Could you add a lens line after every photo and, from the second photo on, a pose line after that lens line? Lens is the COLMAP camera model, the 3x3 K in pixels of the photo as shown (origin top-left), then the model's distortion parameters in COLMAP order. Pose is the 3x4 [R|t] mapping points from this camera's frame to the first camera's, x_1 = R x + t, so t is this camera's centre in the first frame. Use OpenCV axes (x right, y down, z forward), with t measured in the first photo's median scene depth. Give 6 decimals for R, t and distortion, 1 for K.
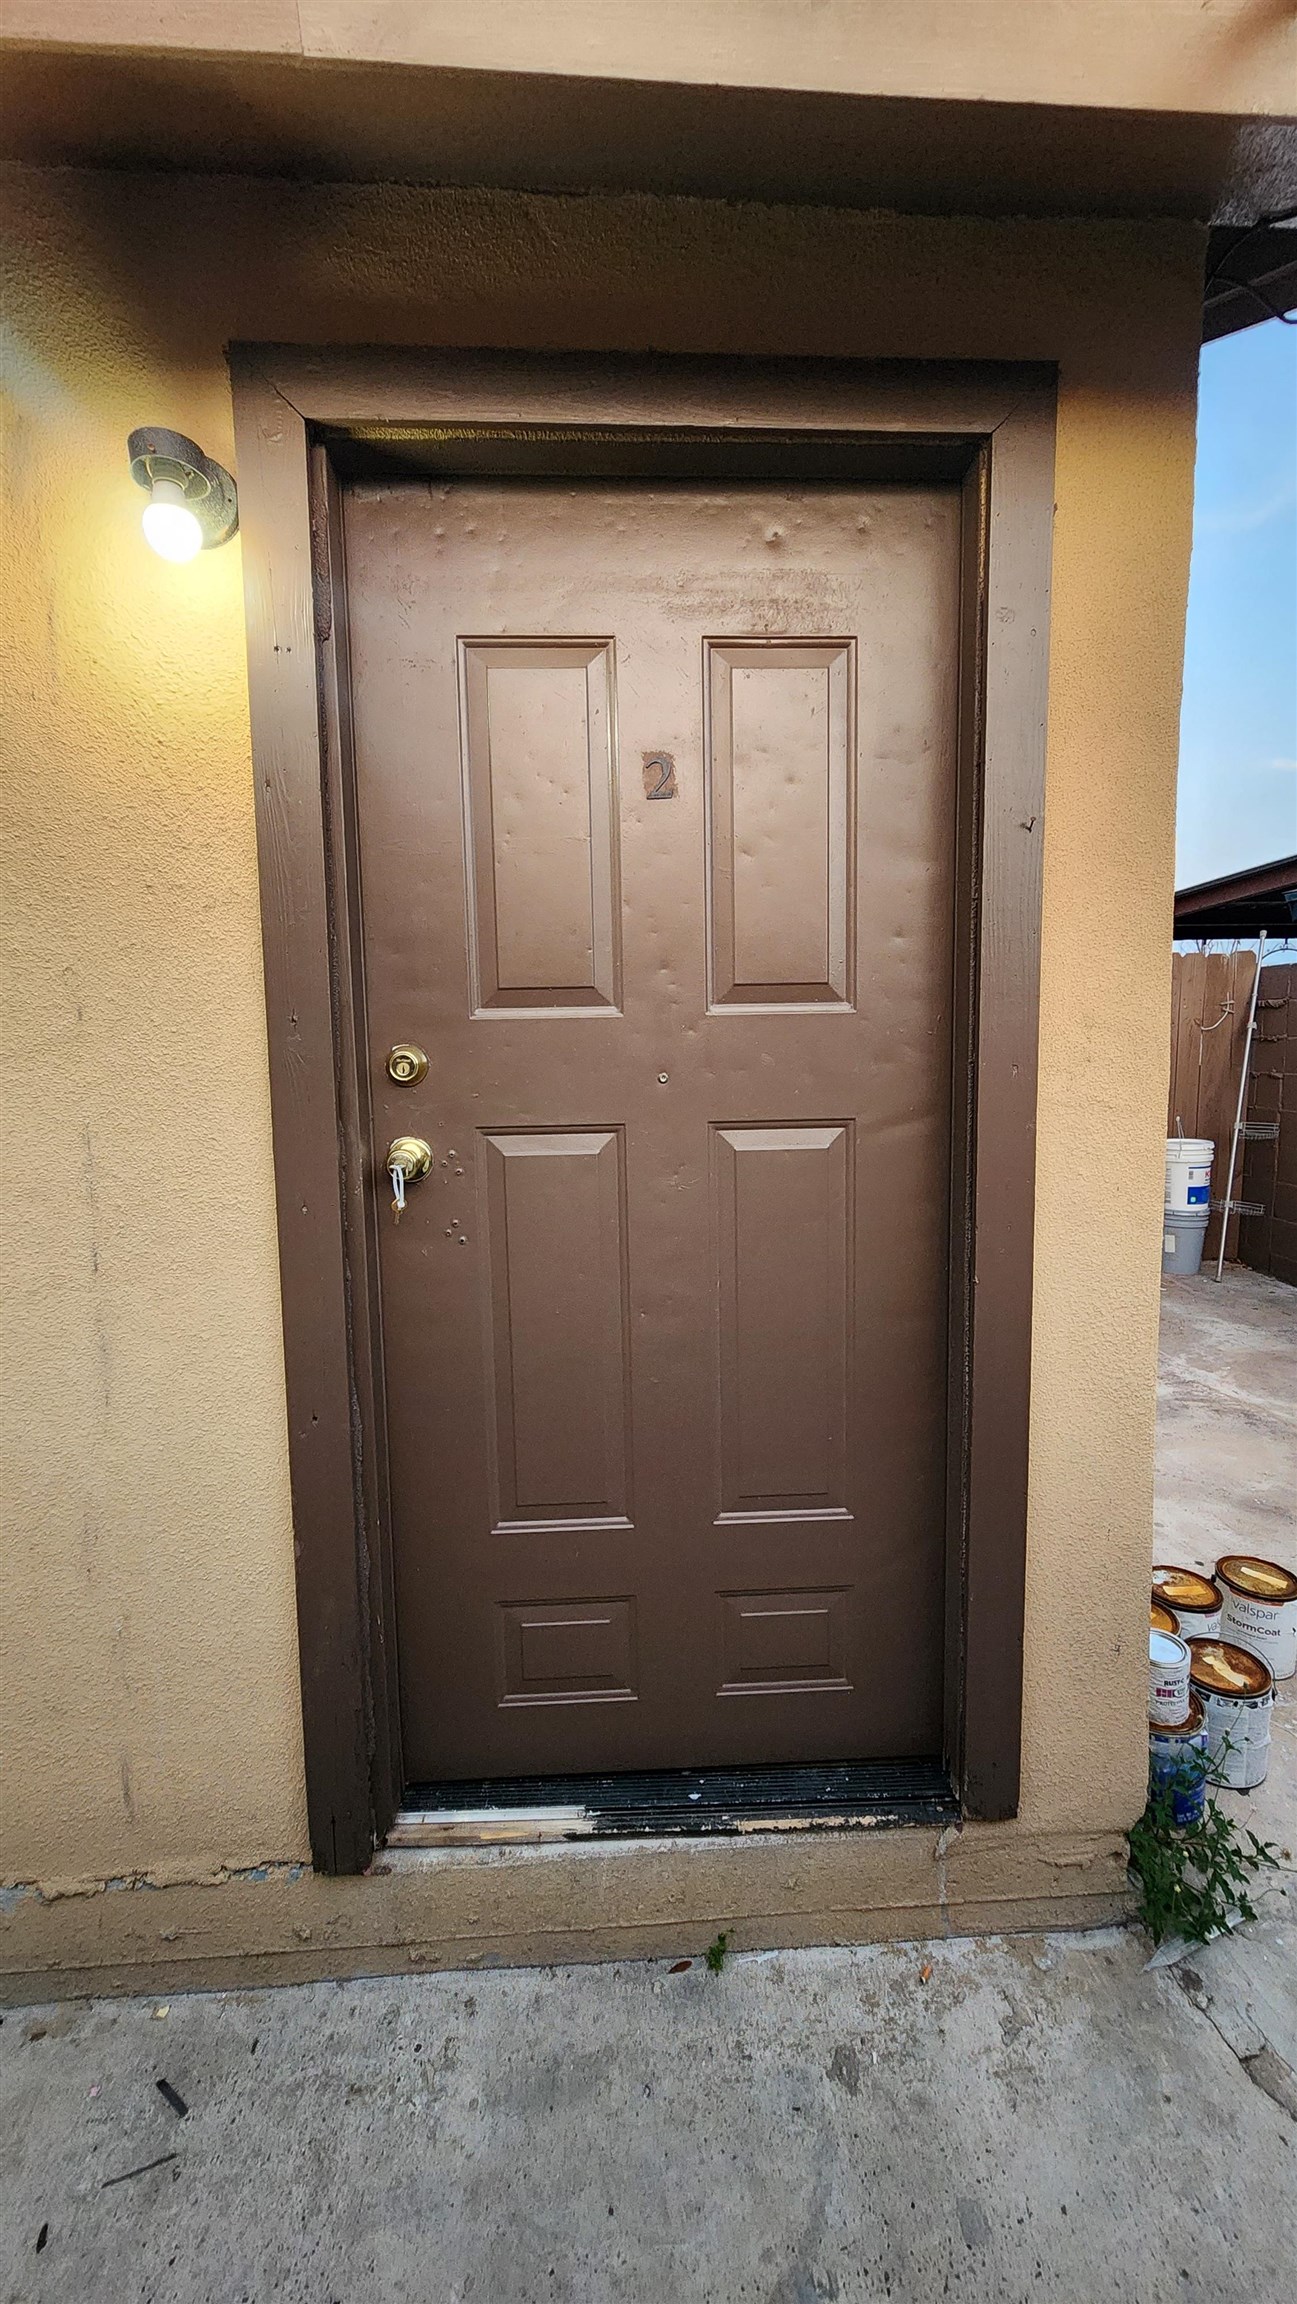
lens RADIAL K [[946.7, 0, 668.5], [0, 946.7, 1164.3], [0, 0, 1]] dist [-0.000548, 0.000069]
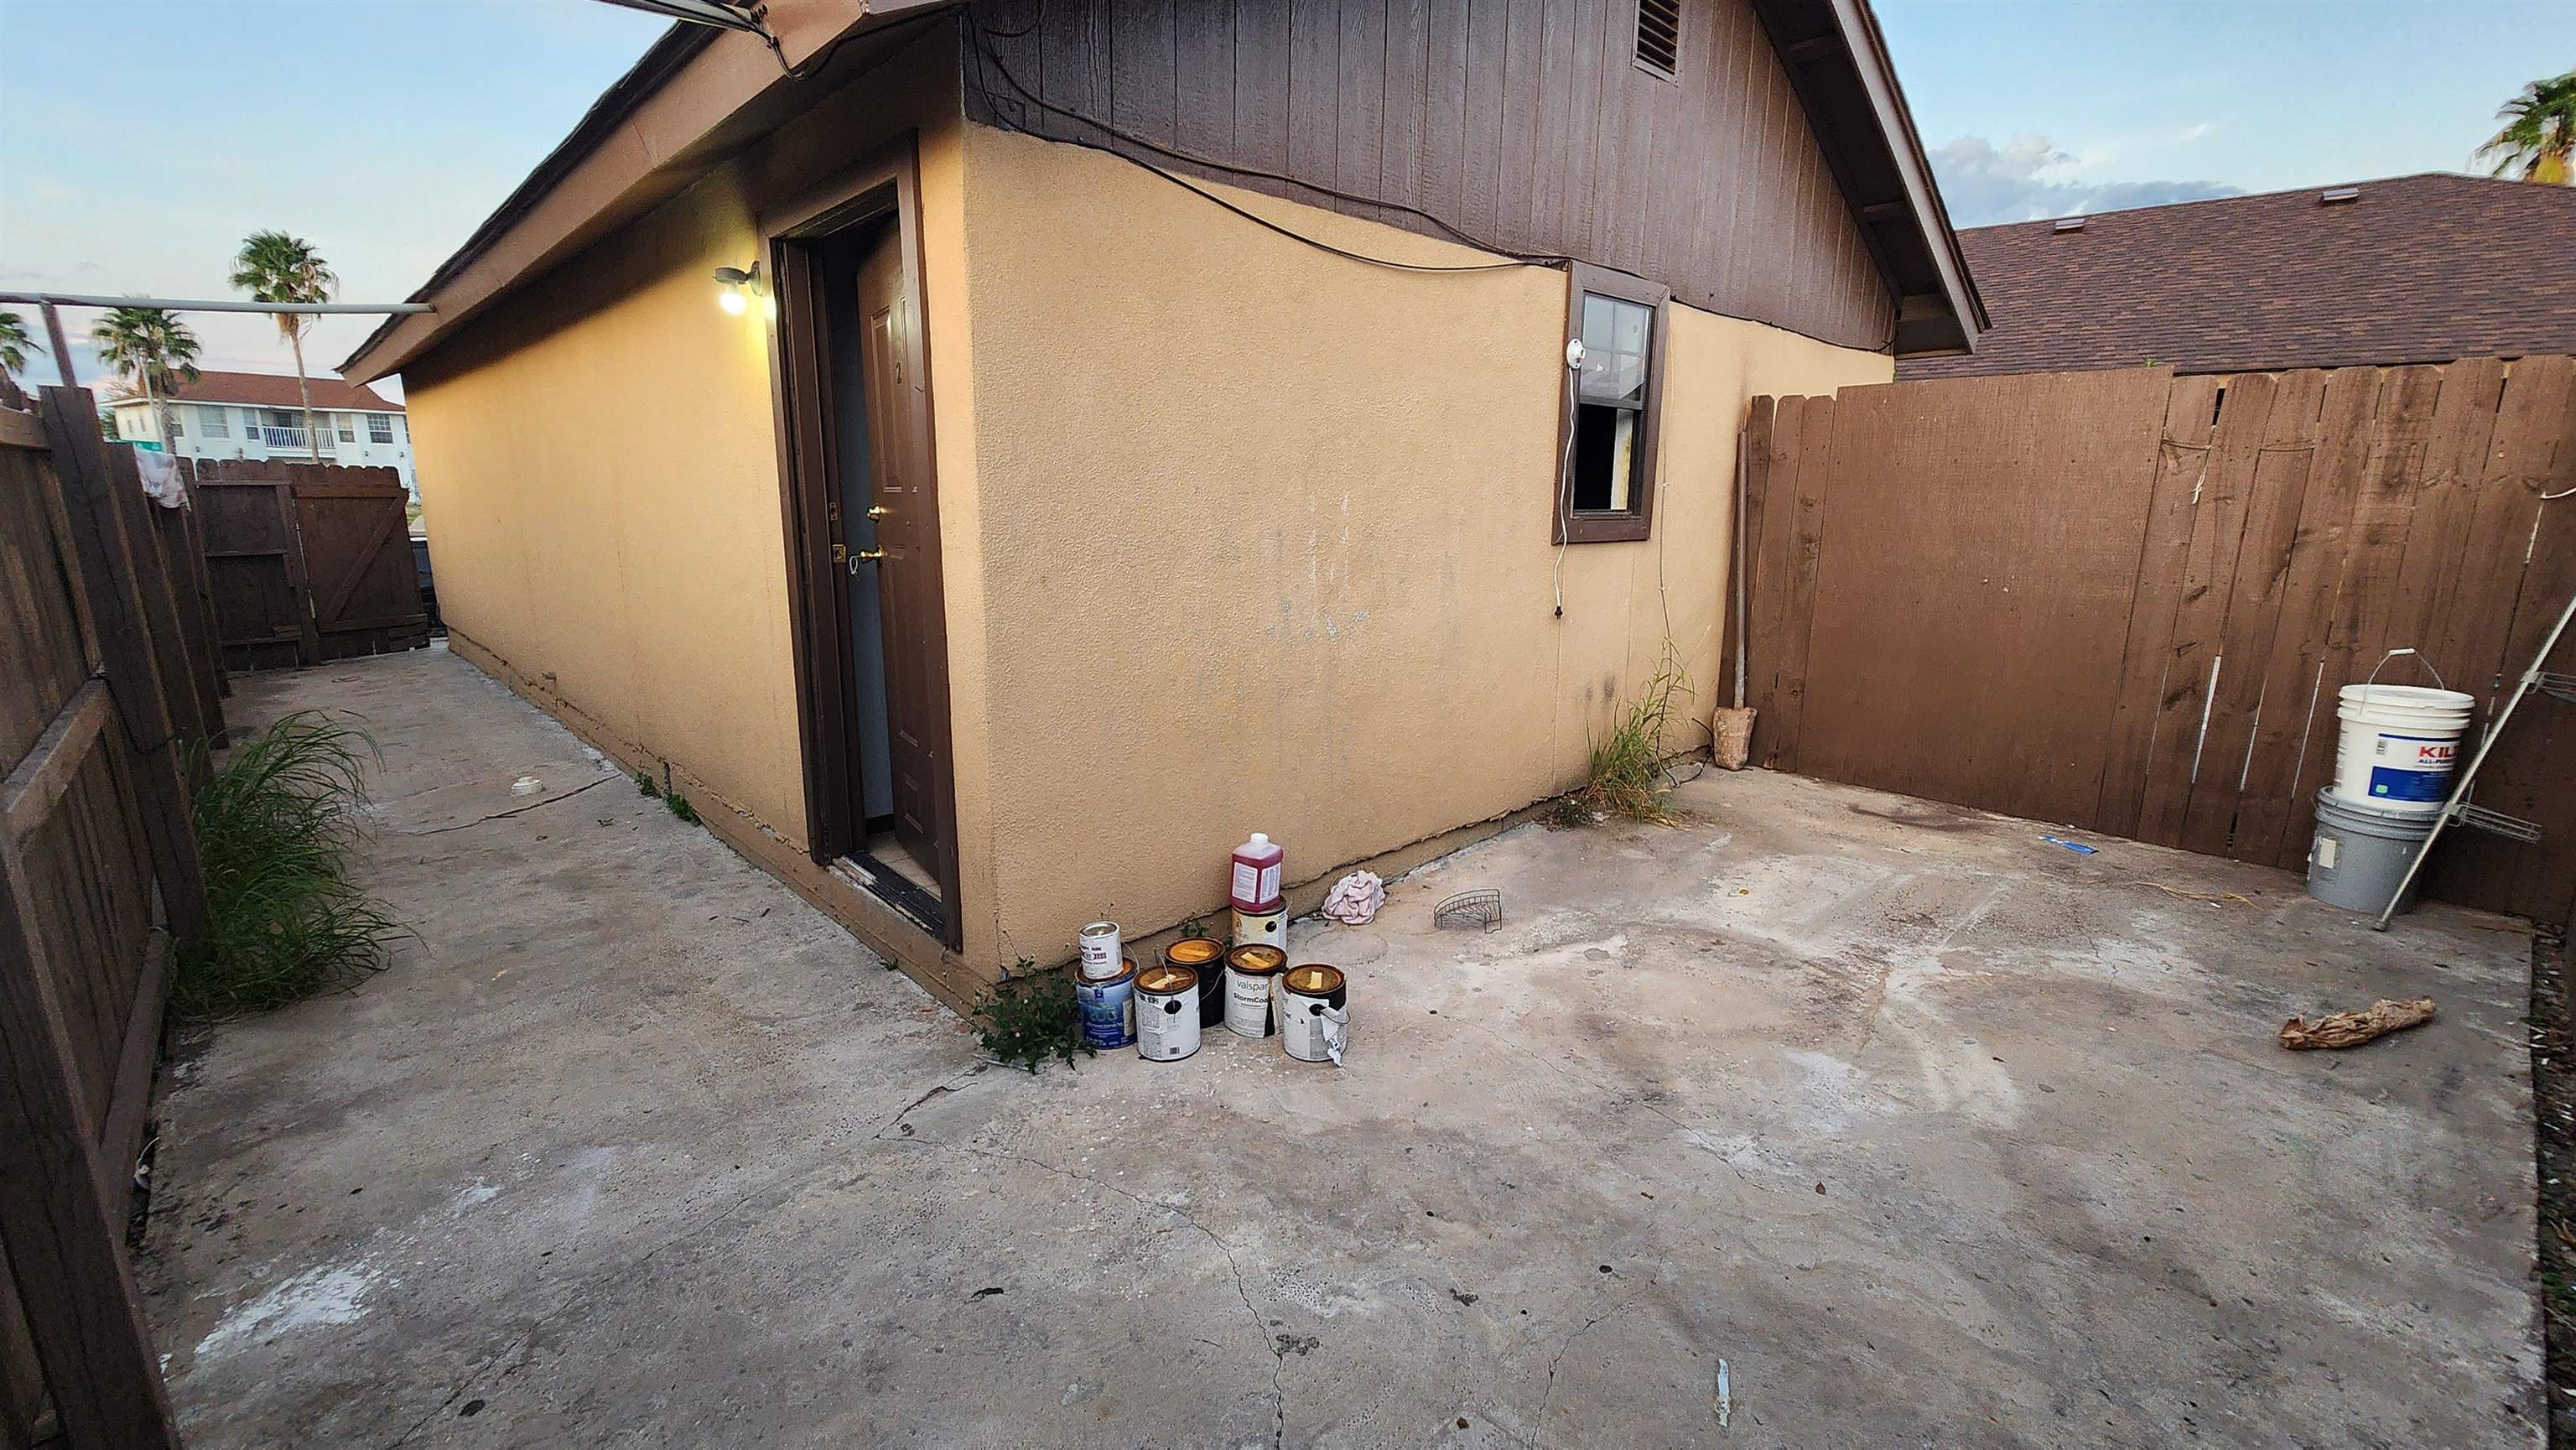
lens RADIAL K [[1049.0, 0, 1288.0], [0, 1049.0, 725.0], [0, 0, 1]] dist [0.001150, 0.000193]
pose [[0.647051, 0.184927, -0.739680, 2.155892], [-0.108118, 0.982591, 0.151078, -0.101109], [0.754742, -0.017782, 0.655781, 0.173447]]
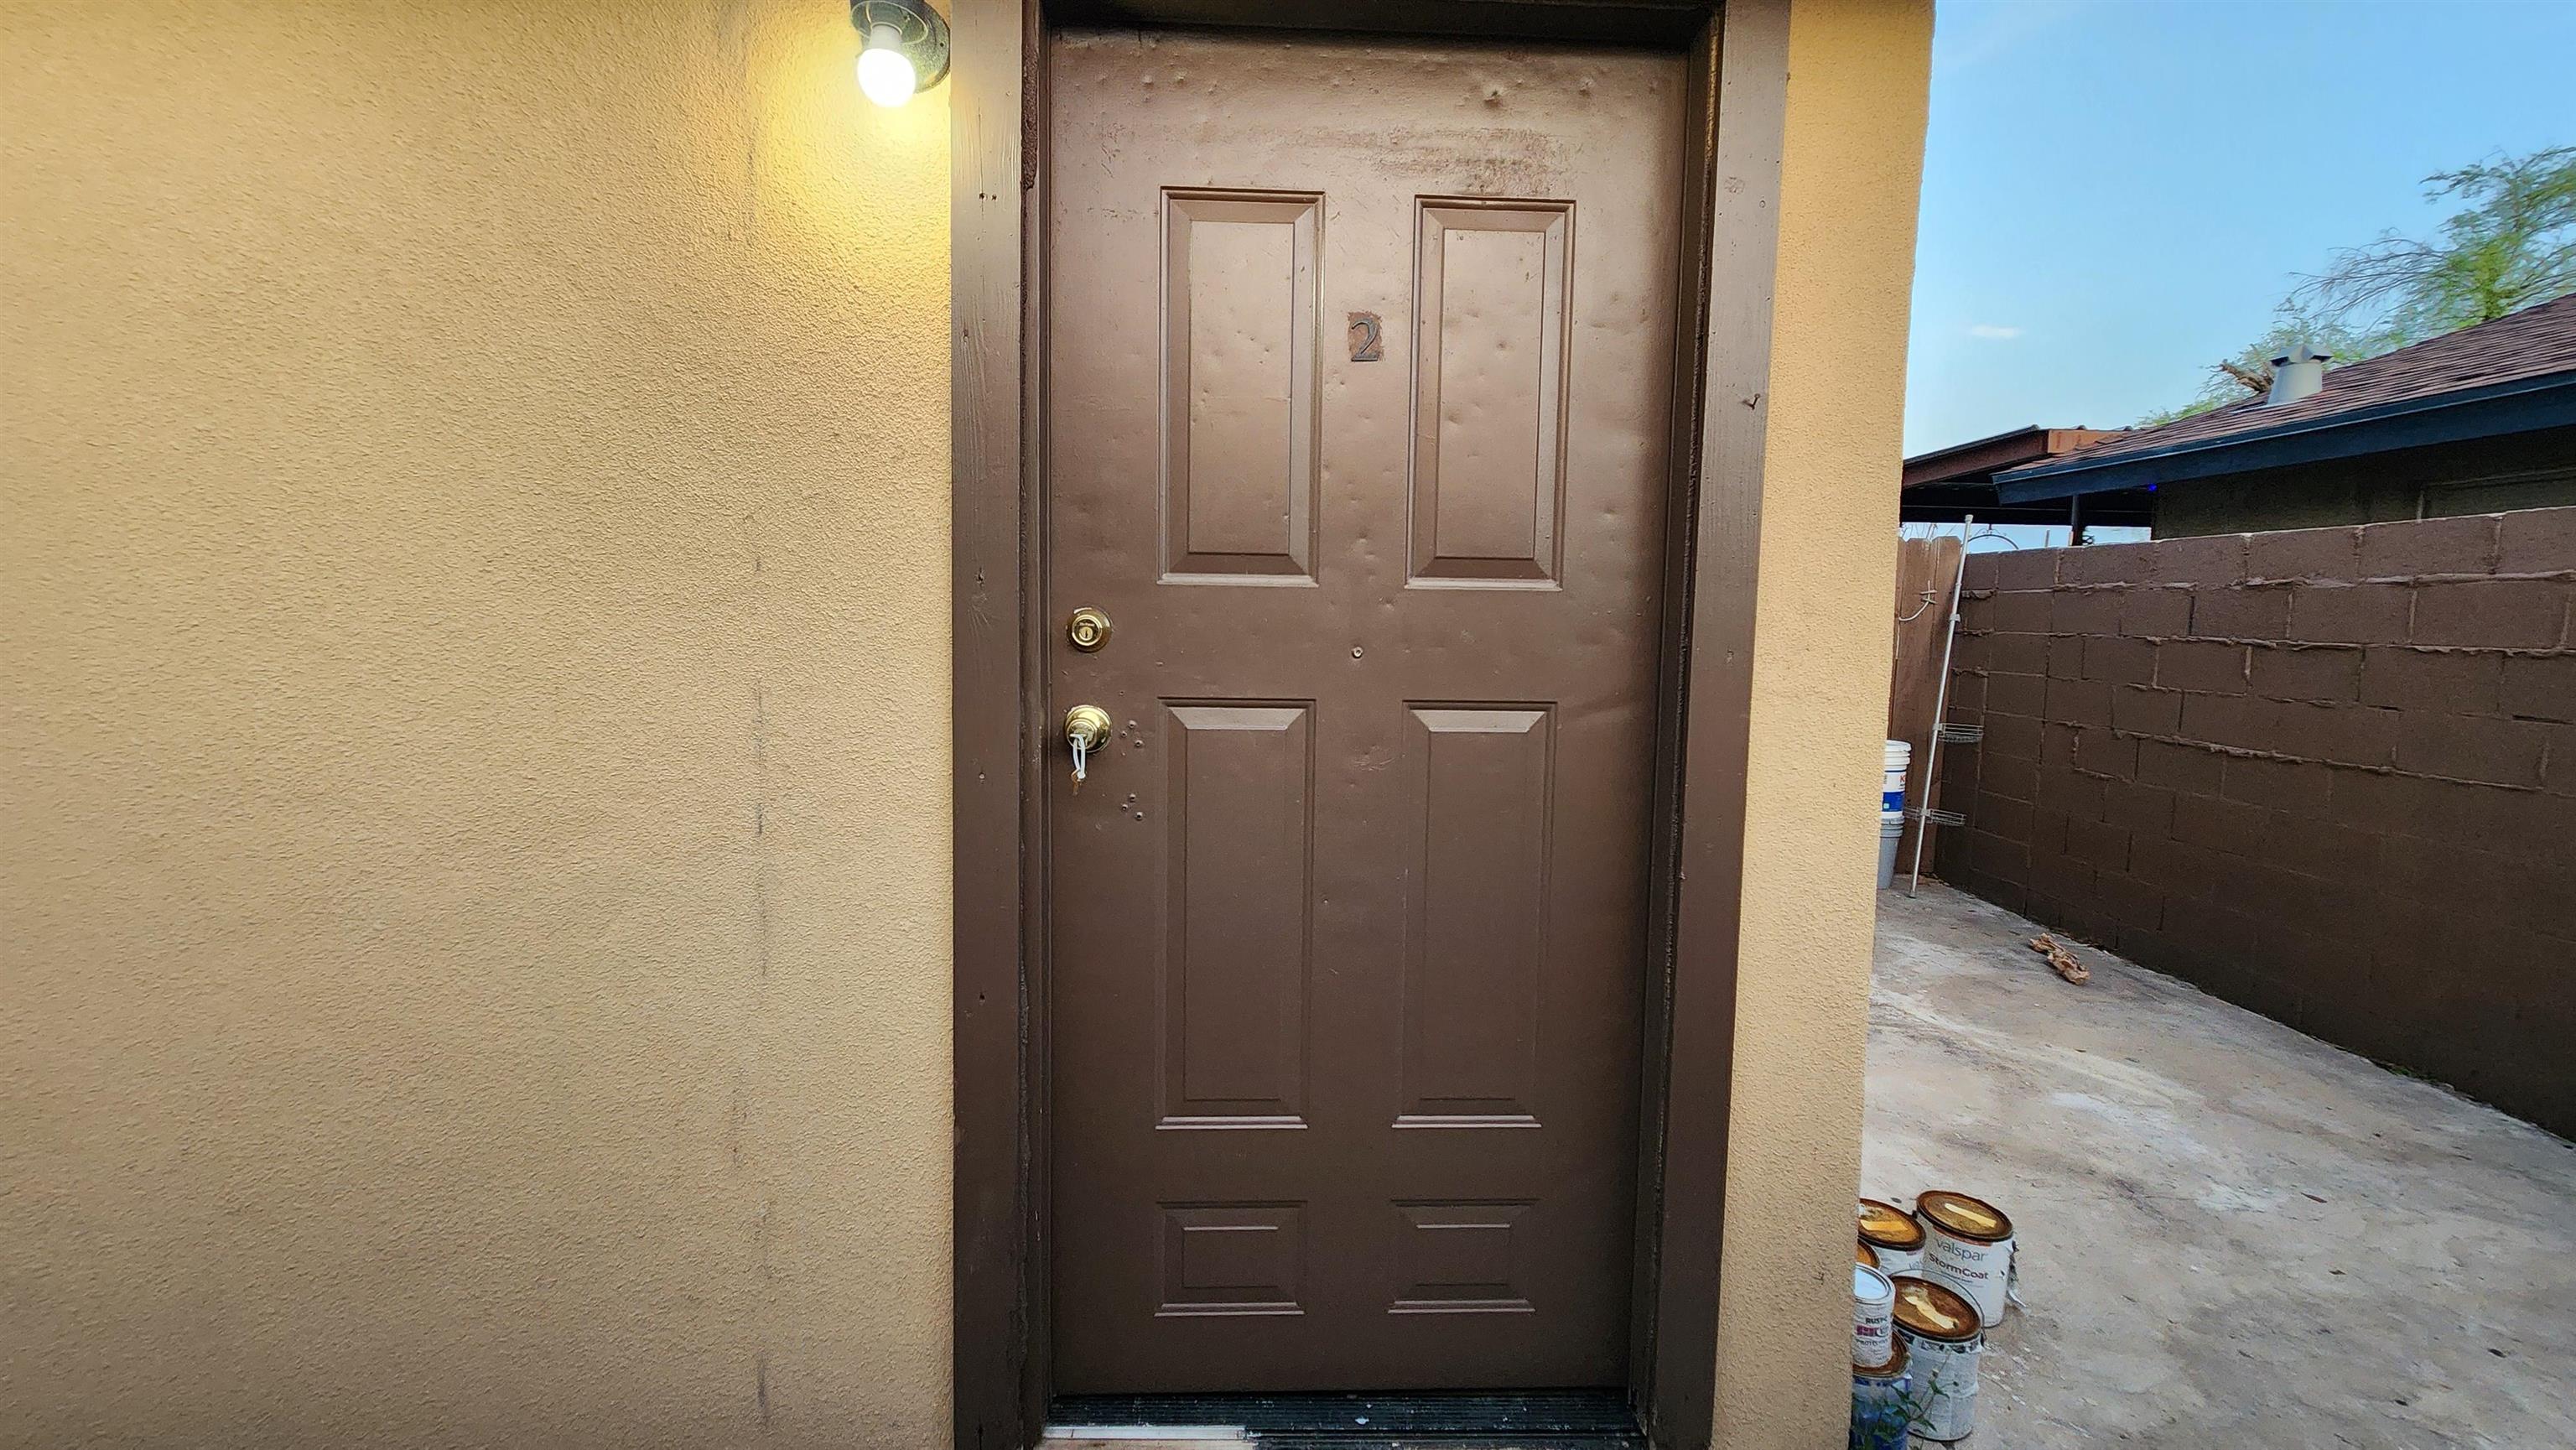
lens RADIAL K [[1049.0, 0, 1288.0], [0, 1049.0, 725.0], [0, 0, 1]] dist [0.001150, 0.000193]
pose [[0.999358, 0.035377, -0.005732, -0.066352], [-0.035496, 0.999126, -0.022069, 0.007705], [0.004946, 0.022258, 0.999740, -0.053078]]
